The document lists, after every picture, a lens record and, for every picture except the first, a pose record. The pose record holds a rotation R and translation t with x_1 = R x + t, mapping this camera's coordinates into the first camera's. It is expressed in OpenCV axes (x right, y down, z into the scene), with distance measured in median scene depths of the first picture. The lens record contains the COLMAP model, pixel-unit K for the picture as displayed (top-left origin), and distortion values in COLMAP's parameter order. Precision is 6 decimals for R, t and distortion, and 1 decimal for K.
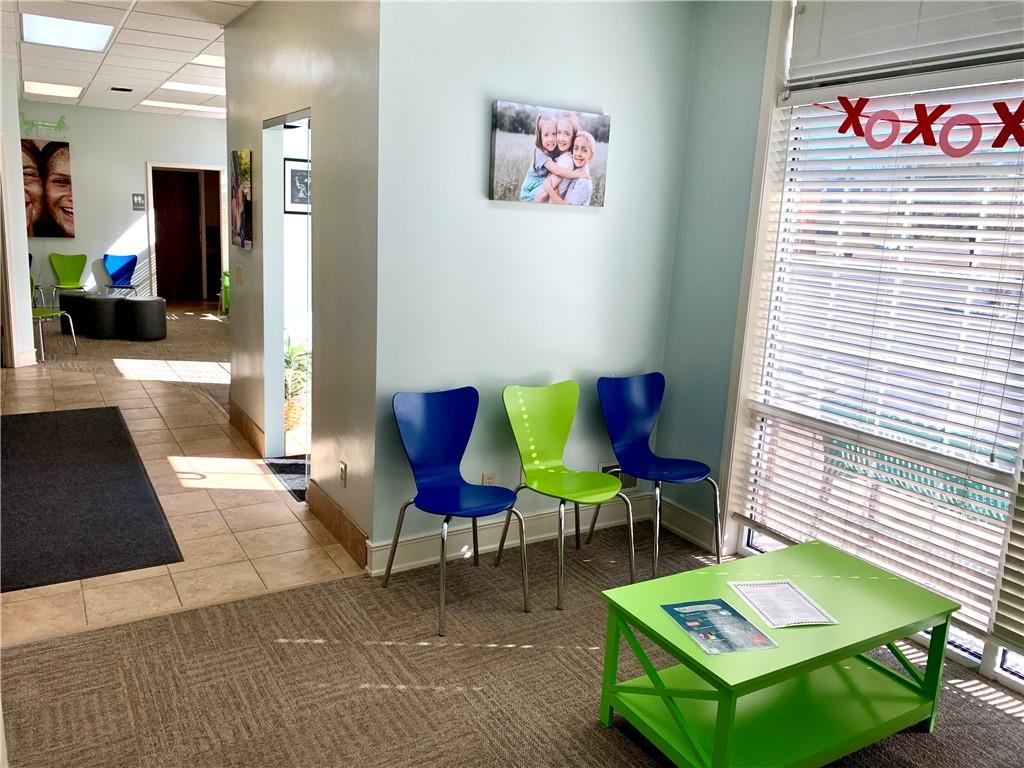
lens RADIAL K [[797.5, 0, 505.6], [0, 797.5, 370.1], [0, 0, 1]] dist [0.007946, -0.007777]
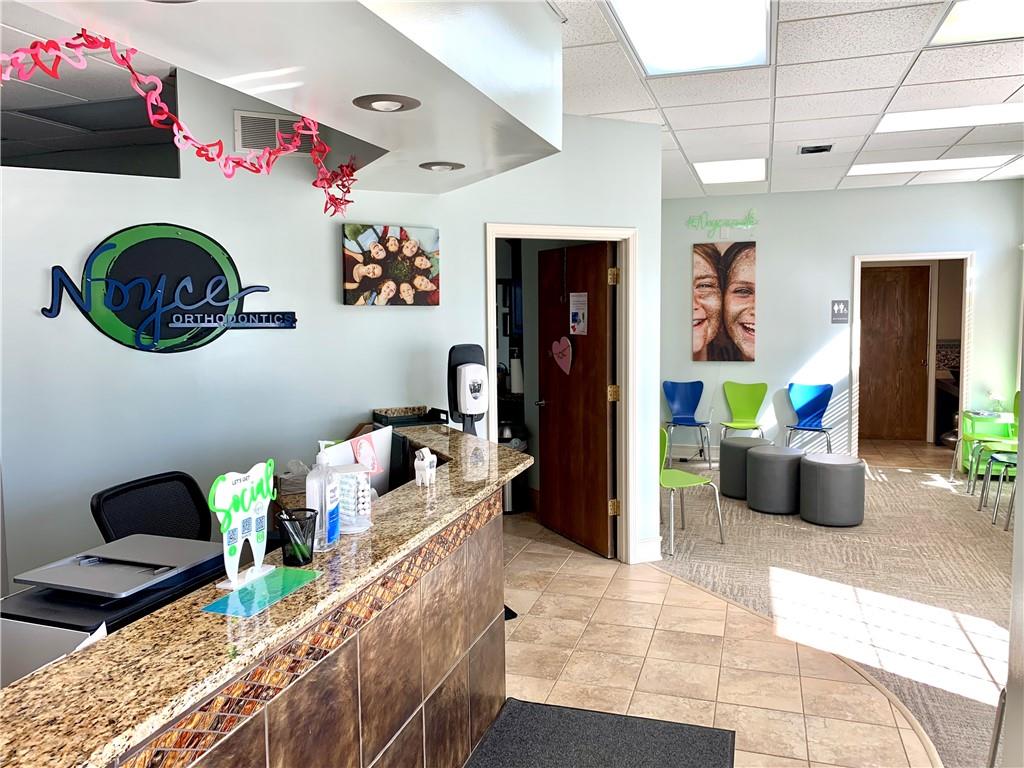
lens RADIAL K [[797.5, 0, 490.4], [0, 797.5, 365.3], [0, 0, 1]] dist [0.007946, -0.007777]
pose [[0.653670, 0.002489, -0.756776, -0.124373], [-0.102199, 0.991125, -0.085015, -0.071535], [0.749847, 0.132914, 0.648123, 0.314254]]
